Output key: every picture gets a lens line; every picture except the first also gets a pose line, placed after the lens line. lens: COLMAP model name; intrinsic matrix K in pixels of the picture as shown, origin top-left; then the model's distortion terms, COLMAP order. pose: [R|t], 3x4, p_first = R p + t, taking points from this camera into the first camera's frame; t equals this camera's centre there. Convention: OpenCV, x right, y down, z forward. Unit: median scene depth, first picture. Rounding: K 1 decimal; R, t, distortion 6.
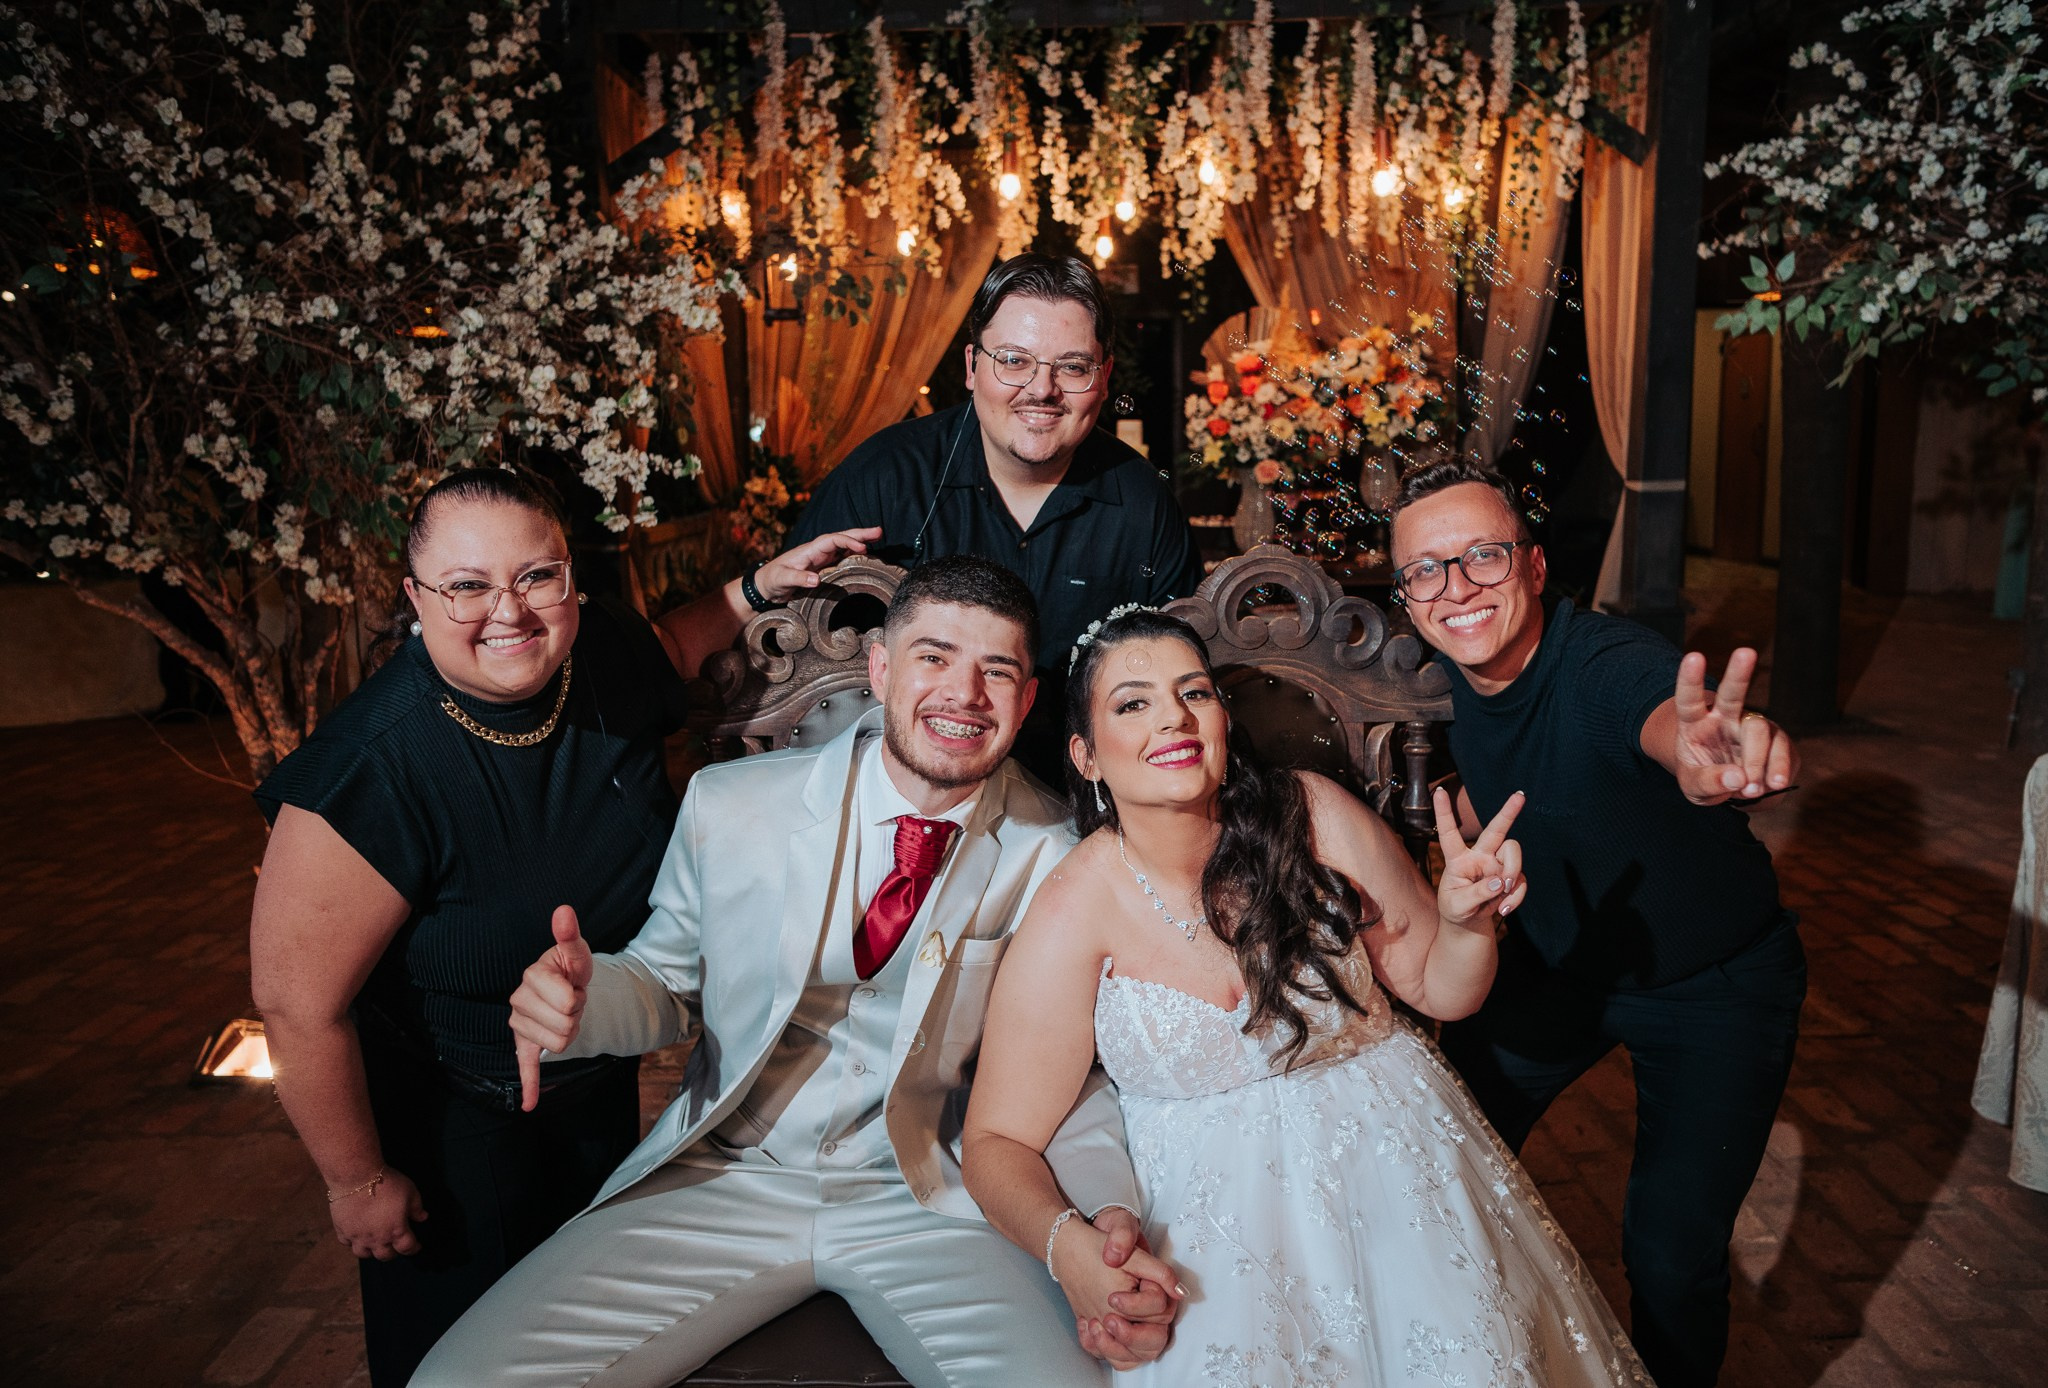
lens RADIAL K [[1483.4, 0, 1074.3], [0, 1483.4, 679.3], [0, 0, 1]] dist [-0.104368, 0.116084]
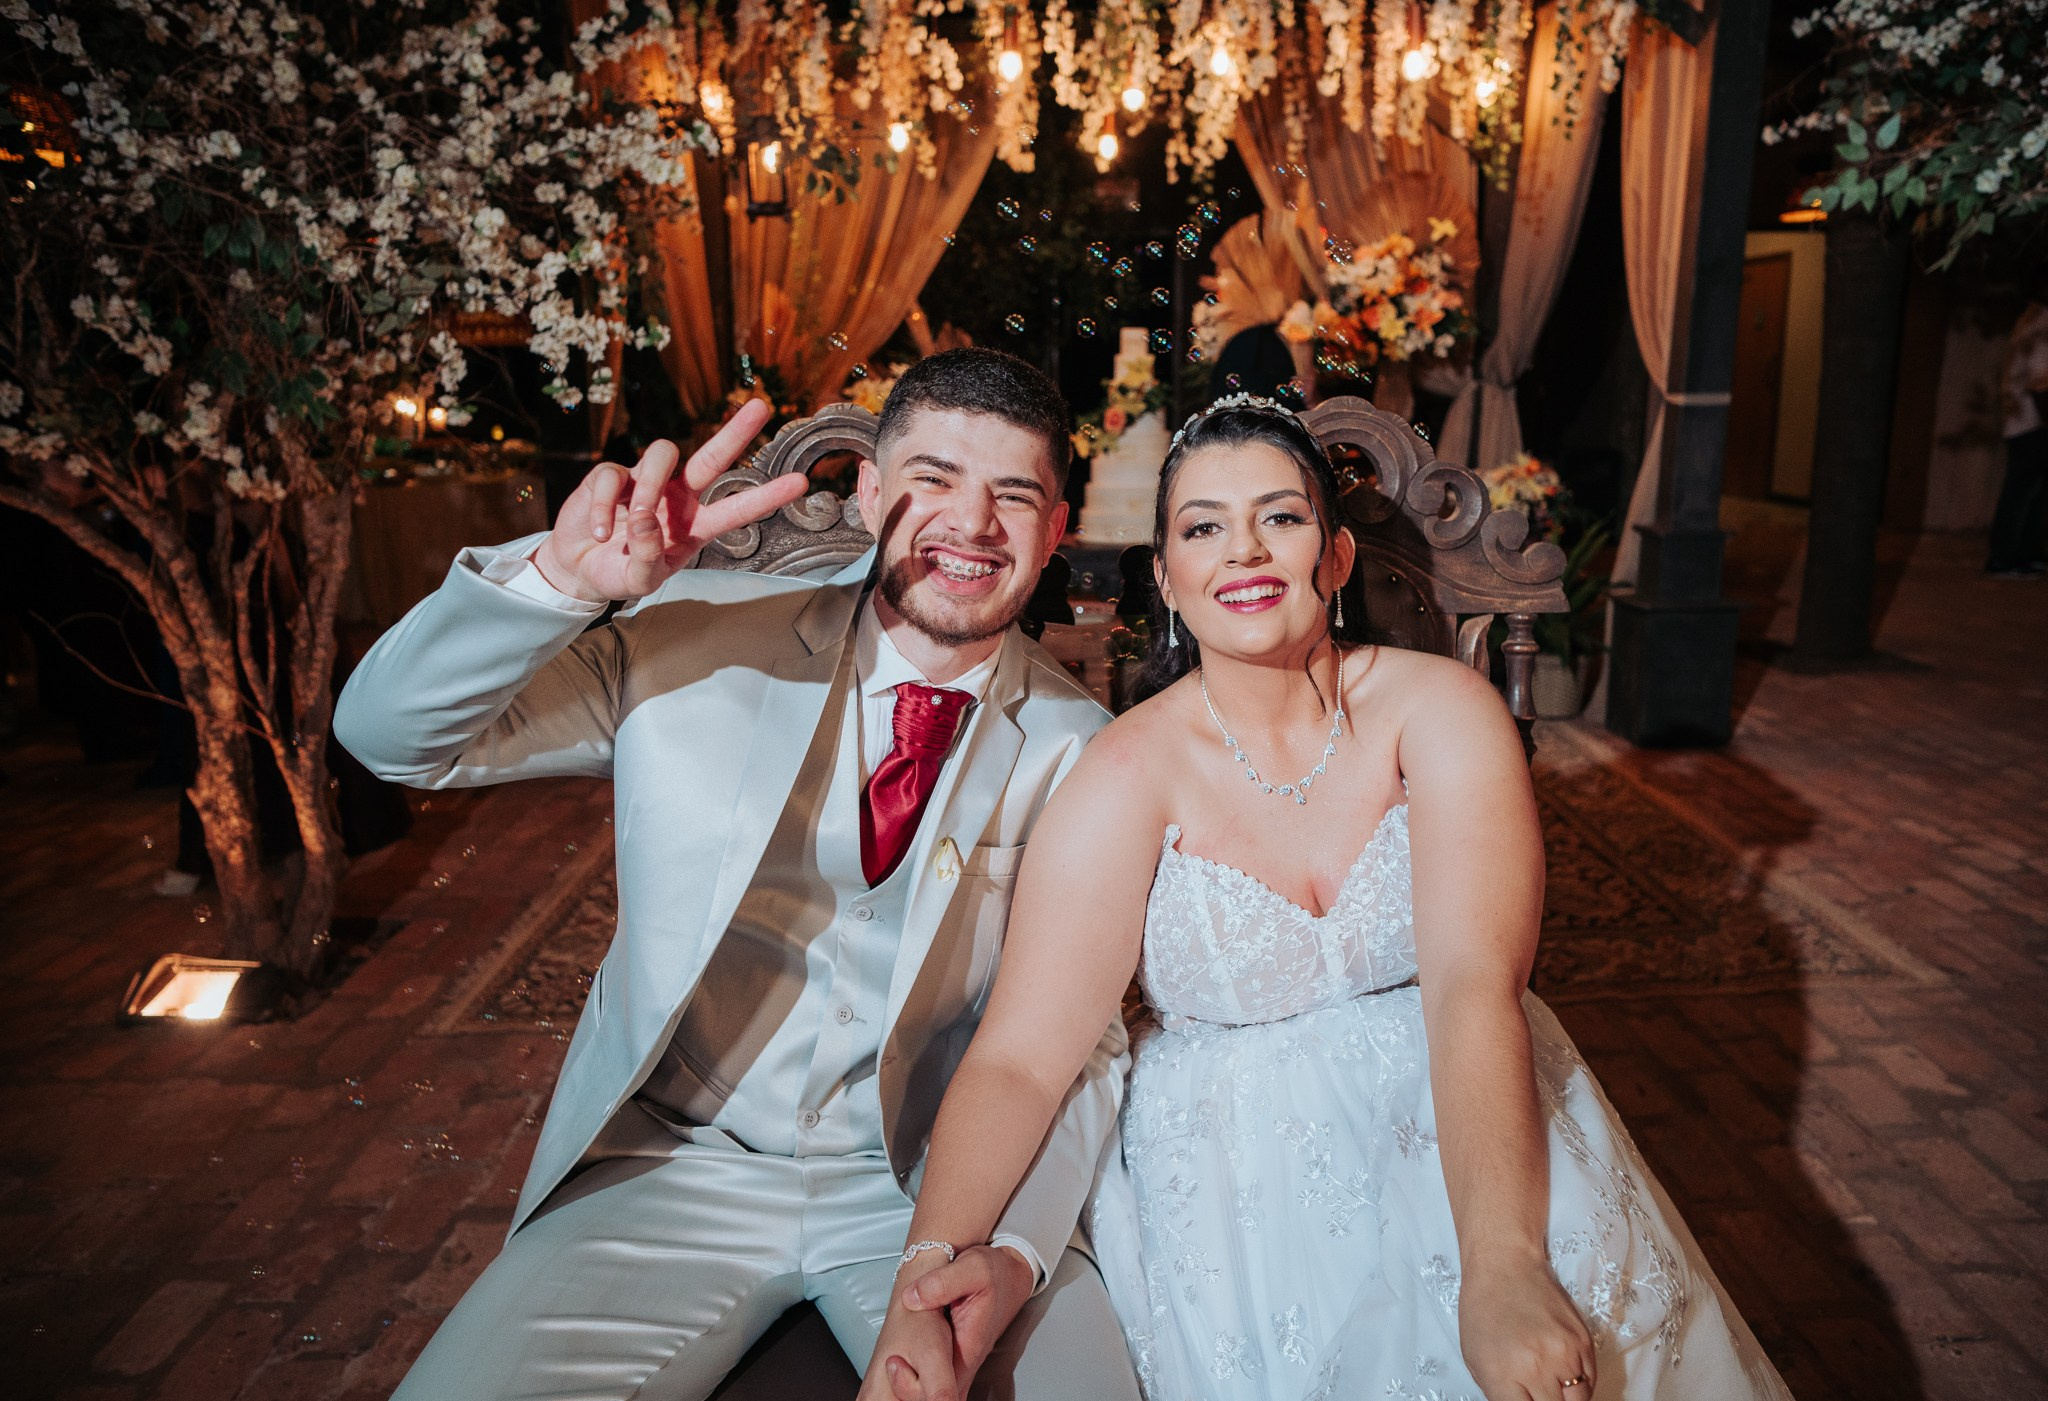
lens RADIAL K [[1462.1, 0, 1056.7], [0, 1462.1, 706.5], [0, 0, 1]] dist [-0.108140, 0.120695]
pose [[0.999957, 0.008591, -0.003479, -0.008397], [-0.008365, 0.998143, 0.060334, 0.012539], [0.003991, -0.060302, 0.998172, 0.074315]]
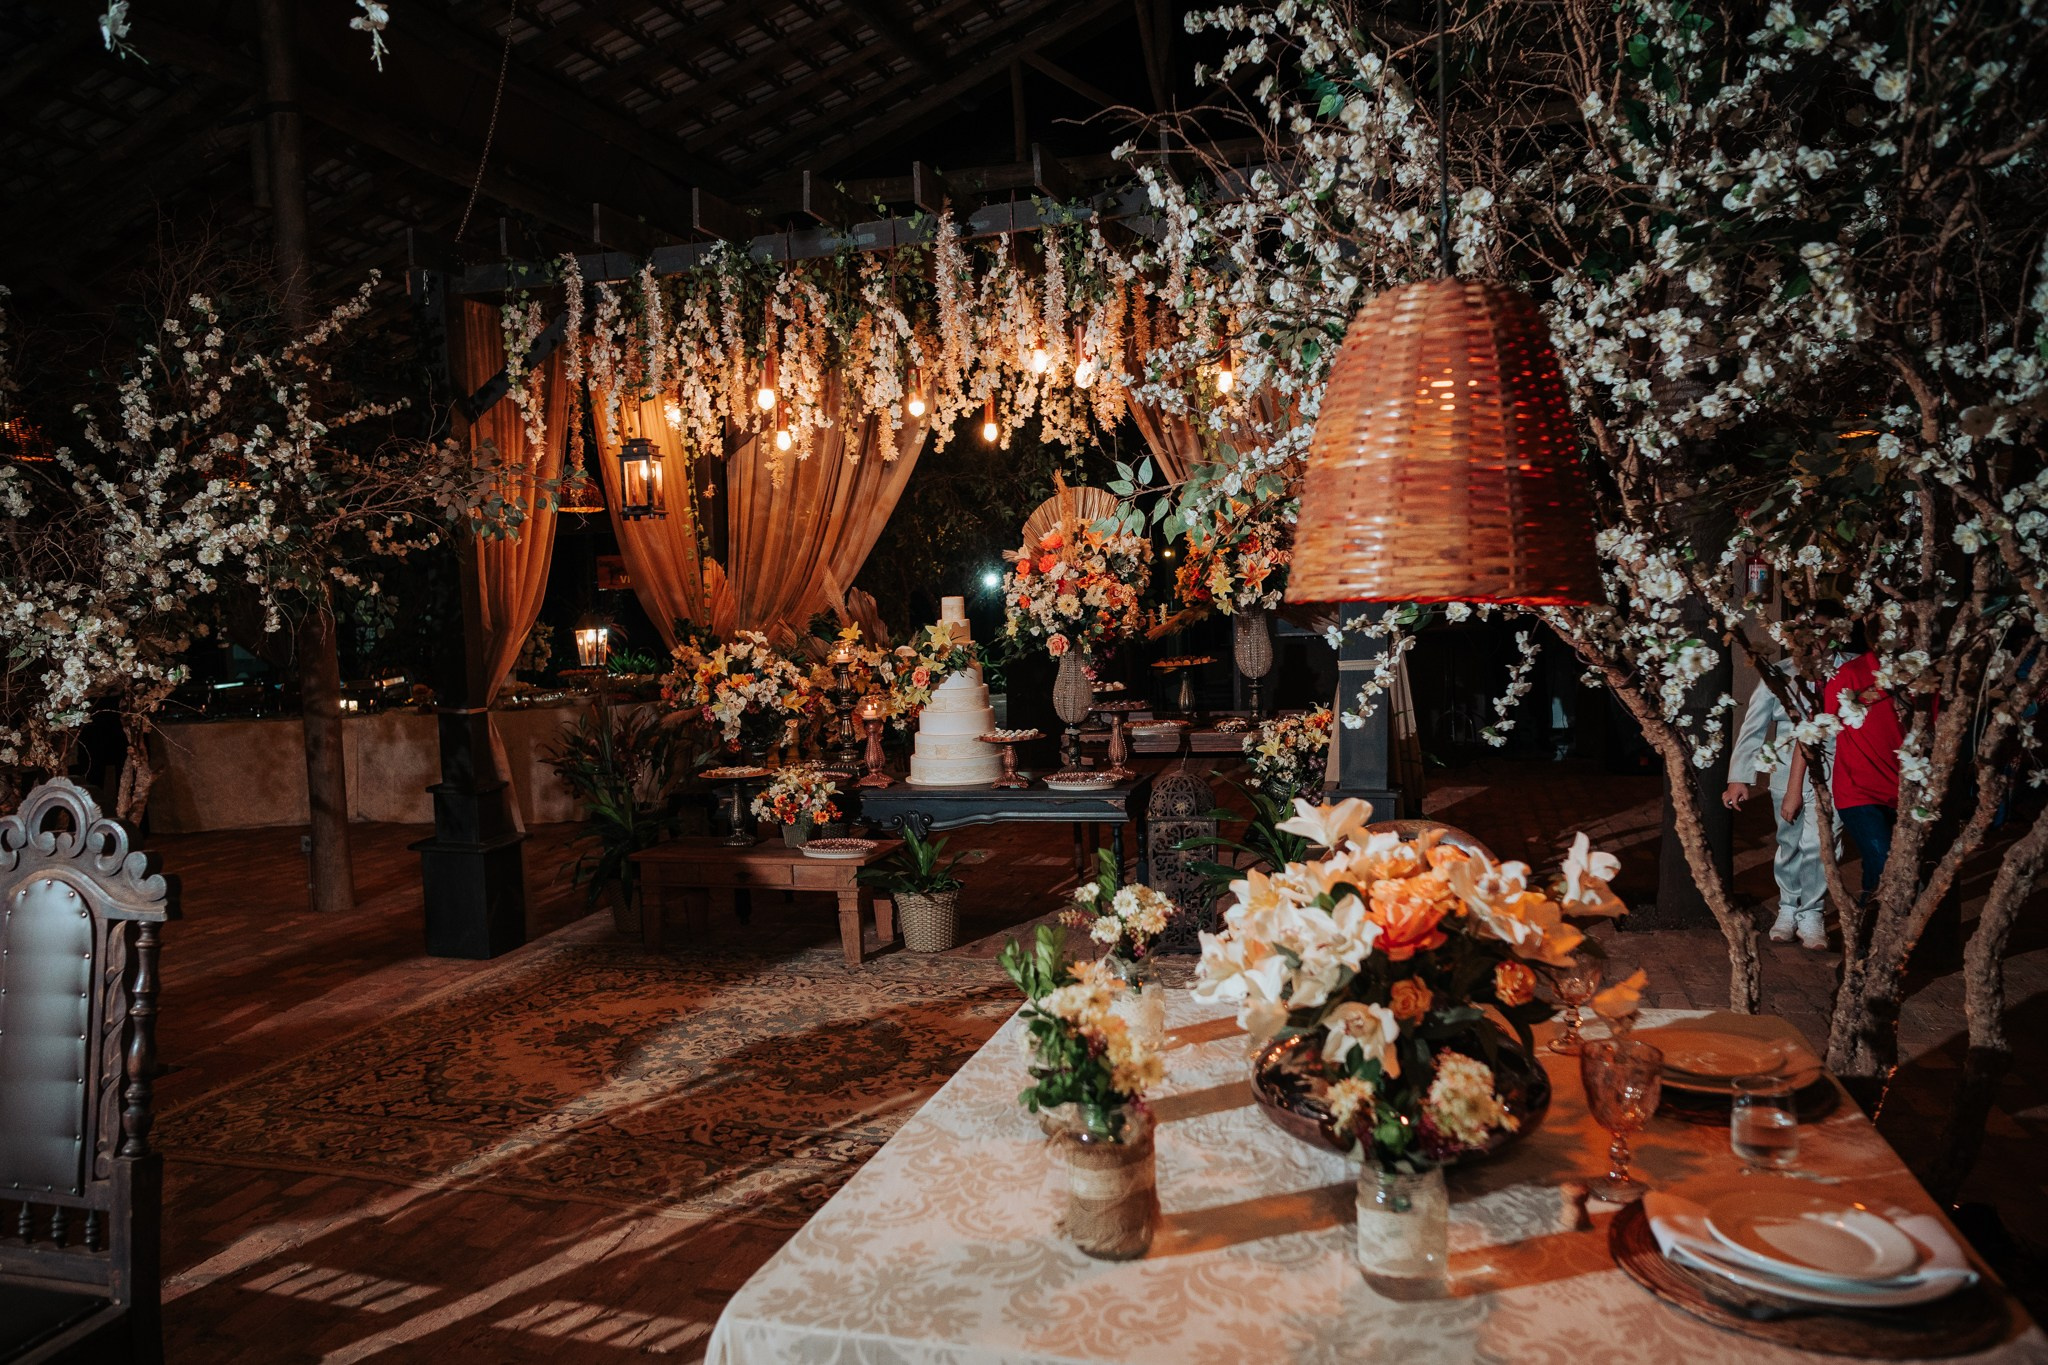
lens RADIAL K [[1442.8, 0, 1024.0], [0, 1442.8, 682.5], [0, 0, 1]] dist [-0.097433, 0.126024]
pose [[0.953819, 0.010041, -0.300215, 0.496354], [-0.035055, 0.996333, -0.078049, -0.040346], [0.298331, 0.084969, 0.950673, 0.028367]]
